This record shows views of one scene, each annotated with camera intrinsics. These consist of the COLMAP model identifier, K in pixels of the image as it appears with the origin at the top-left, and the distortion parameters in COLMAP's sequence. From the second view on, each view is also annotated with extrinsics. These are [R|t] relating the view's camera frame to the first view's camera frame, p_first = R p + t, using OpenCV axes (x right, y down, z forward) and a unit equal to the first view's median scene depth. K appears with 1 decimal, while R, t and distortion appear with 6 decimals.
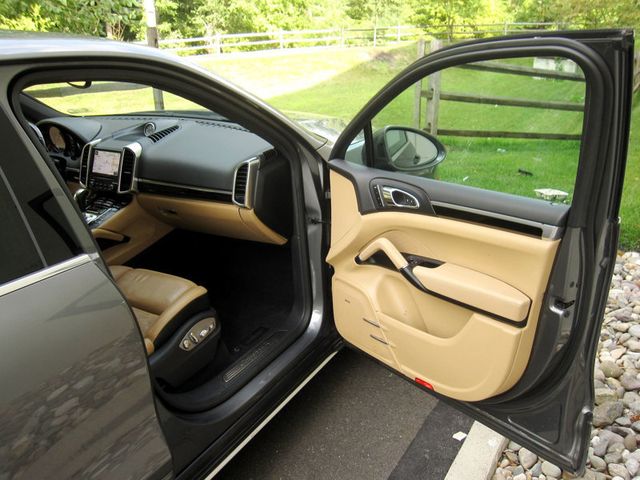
lens RADIAL K [[624.5, 0, 319.4], [0, 624.5, 240.0], [0, 0, 1]] dist [-0.041306, 0.000000]
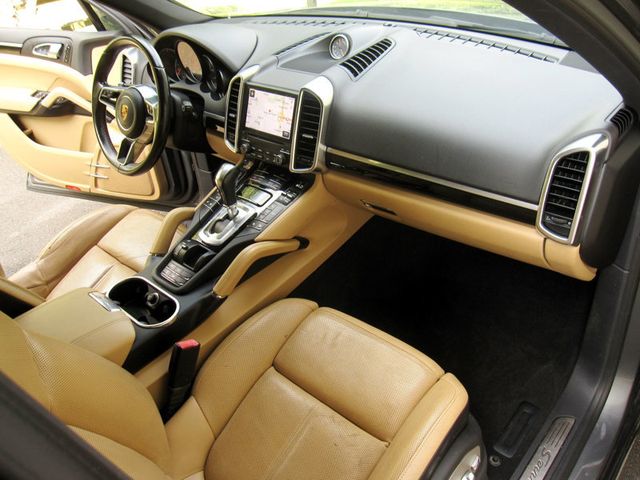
lens RADIAL K [[520.4, 0, 322.1], [0, 520.4, 241.8], [0, 0, 1]] dist [-0.088545, 0.043161]
pose [[0.980869, 0.061586, -0.184673, -0.202997], [-0.013644, 0.968055, 0.250367, -0.130082], [0.194193, -0.243057, 0.950375, 0.536837]]
